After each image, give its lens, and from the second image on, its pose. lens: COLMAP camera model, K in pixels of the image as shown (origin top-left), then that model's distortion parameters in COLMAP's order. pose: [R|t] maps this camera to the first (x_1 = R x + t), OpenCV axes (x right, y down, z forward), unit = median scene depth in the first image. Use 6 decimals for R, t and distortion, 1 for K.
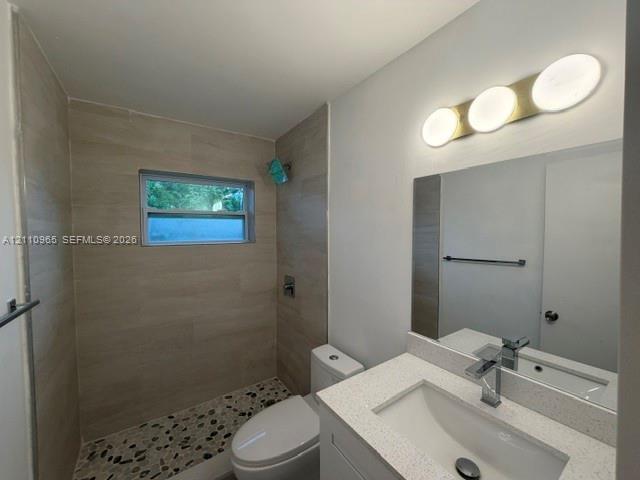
lens RADIAL K [[253.9, 0, 318.5], [0, 253.9, 239.3], [0, 0, 1]] dist [-0.000450, 0.000040]
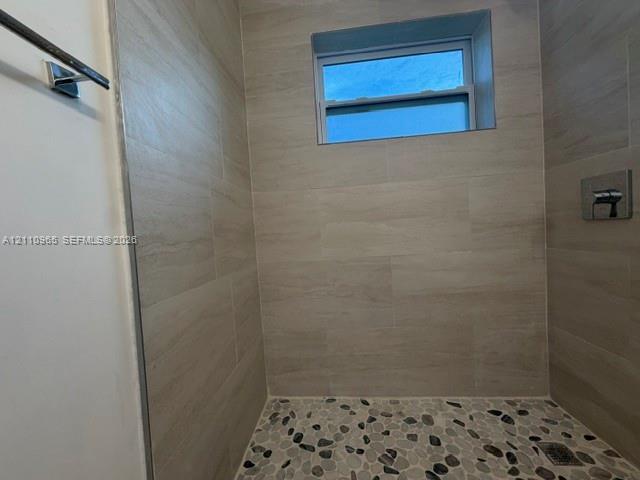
lens RADIAL K [[255.9, 0, 316.9], [0, 255.9, 236.2], [0, 0, 1]] dist [0.001336, 0.000191]
pose [[0.771711, -0.027791, -0.635365, -0.236875], [0.037999, 0.999275, 0.002445, 0.256475], [0.634837, -0.026030, 0.772208, 0.407716]]
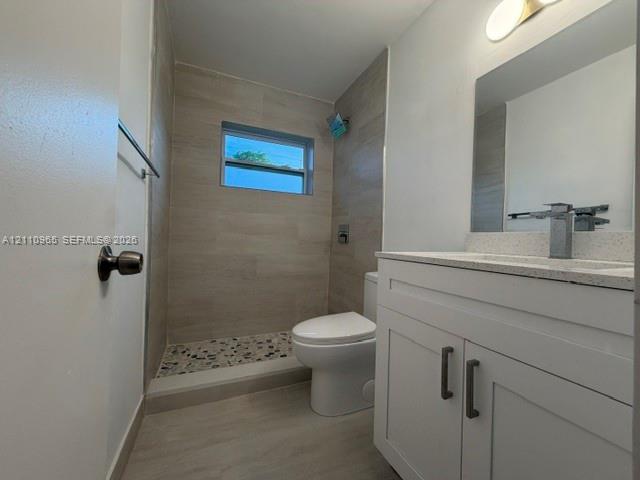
lens RADIAL K [[253.9, 0, 318.5], [0, 253.9, 239.3], [0, 0, 1]] dist [-0.000450, 0.000040]
pose [[0.982083, 0.032173, -0.185682, -0.022354], [-0.039675, 0.998534, -0.036830, 0.278047], [0.184224, 0.043537, 0.981920, -0.055151]]
